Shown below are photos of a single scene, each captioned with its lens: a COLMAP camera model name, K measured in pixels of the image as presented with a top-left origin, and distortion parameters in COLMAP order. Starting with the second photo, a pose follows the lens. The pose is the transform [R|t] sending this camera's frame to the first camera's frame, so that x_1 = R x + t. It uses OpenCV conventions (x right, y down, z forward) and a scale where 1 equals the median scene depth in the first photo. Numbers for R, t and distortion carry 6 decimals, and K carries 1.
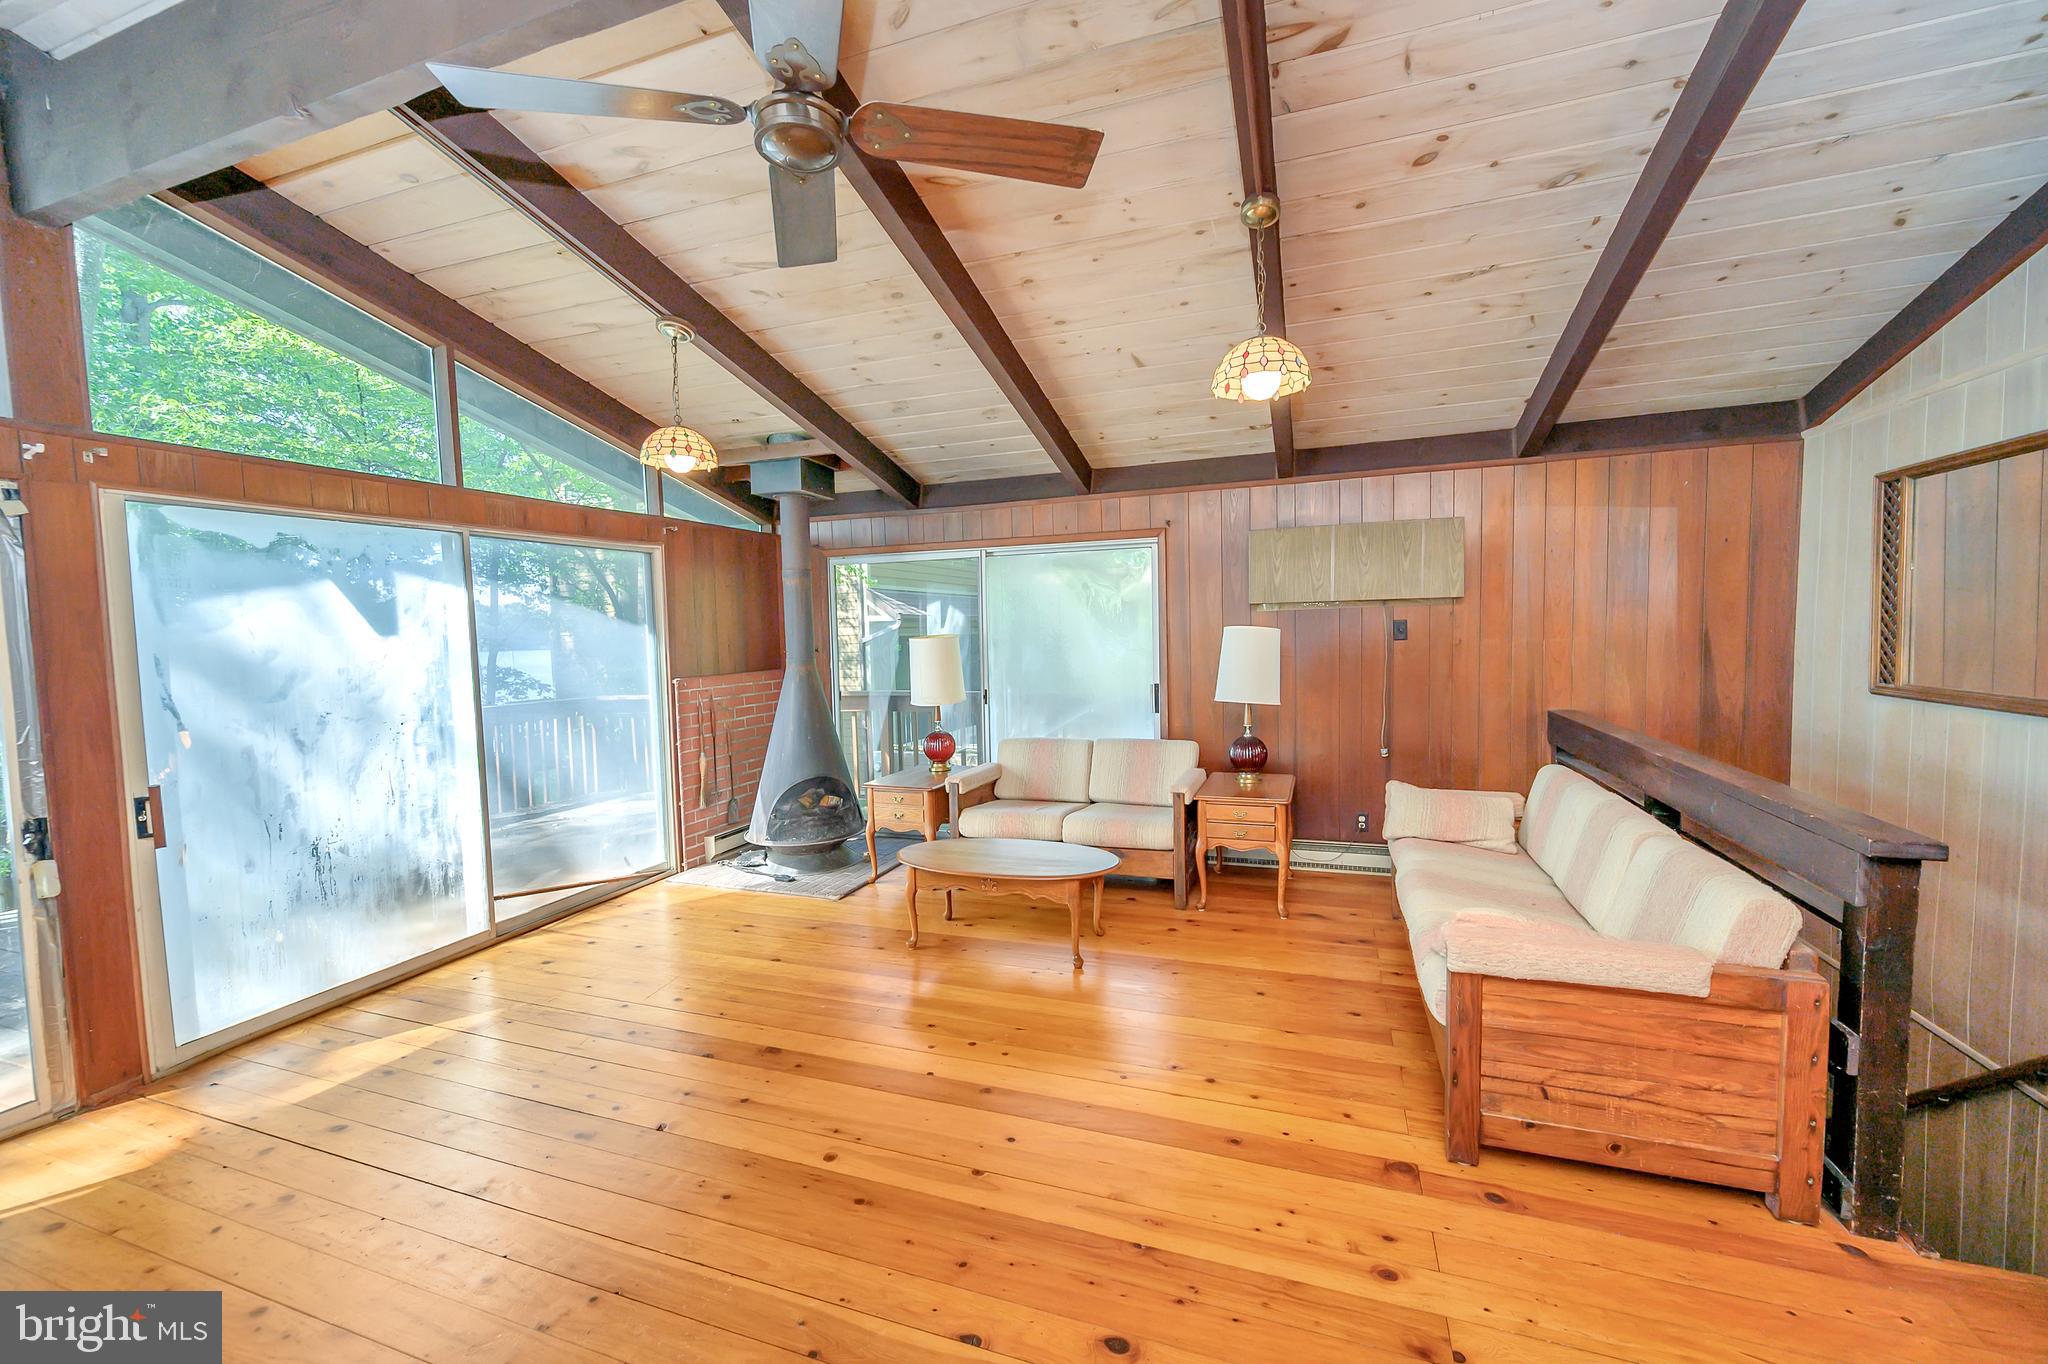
lens RADIAL K [[819.5, 0, 1027.1], [0, 819.5, 675.1], [0, 0, 1]] dist [-0.006495, 0.001561]
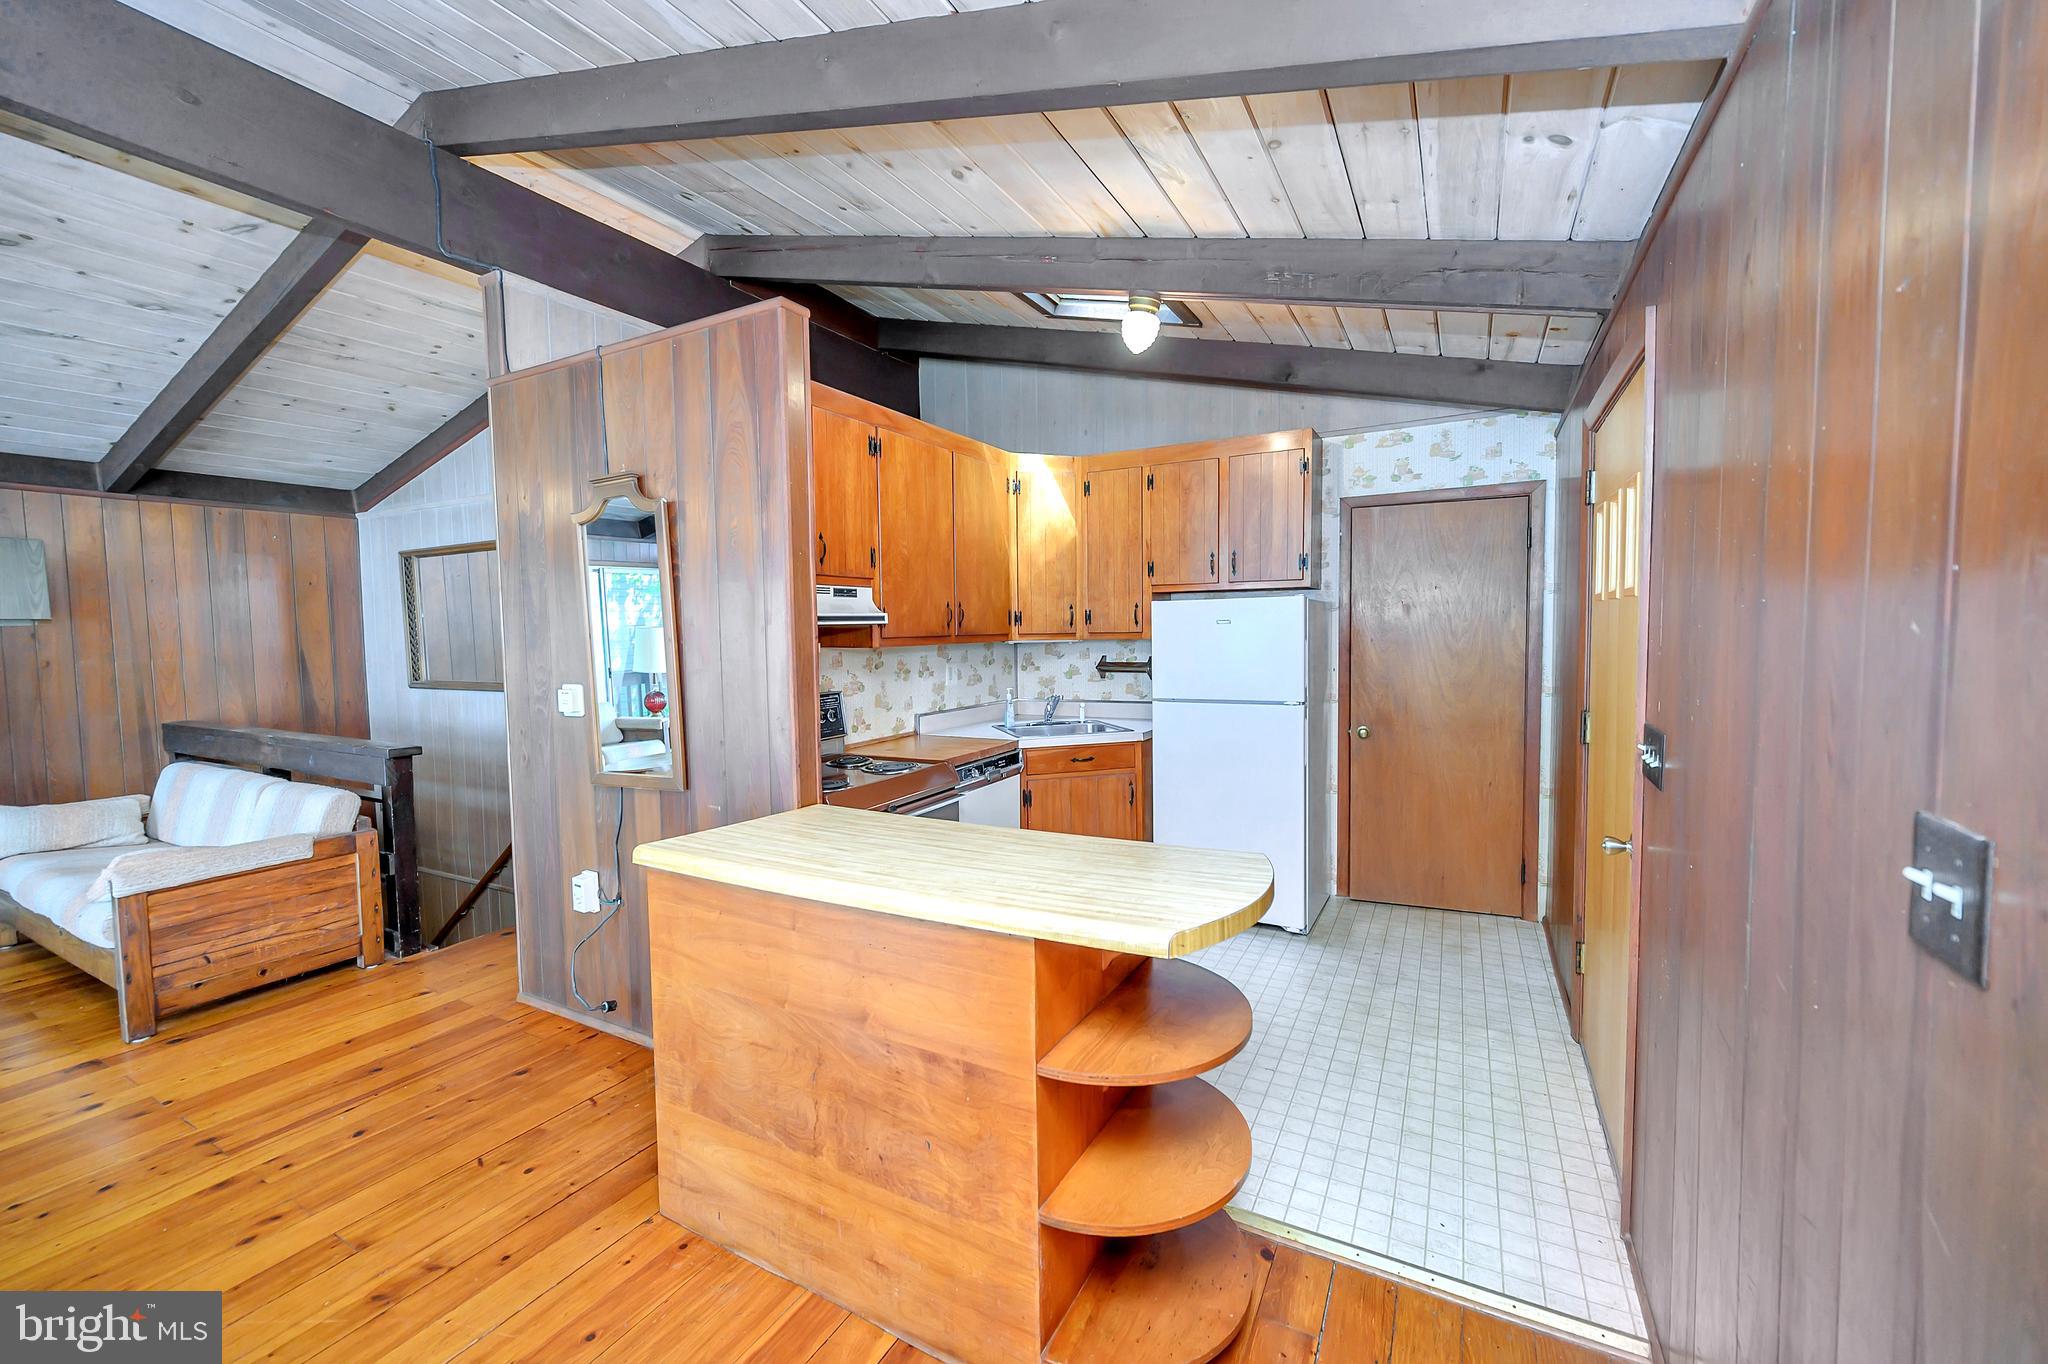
lens RADIAL K [[819.5, 0, 1029.5], [0, 819.5, 676.9], [0, 0, 1]] dist [-0.006495, 0.001561]
pose [[0.159582, -0.039814, 0.986381, -0.360975], [0.070739, 0.997079, 0.028802, 0.041938], [-0.984647, 0.065179, 0.161933, -0.471902]]
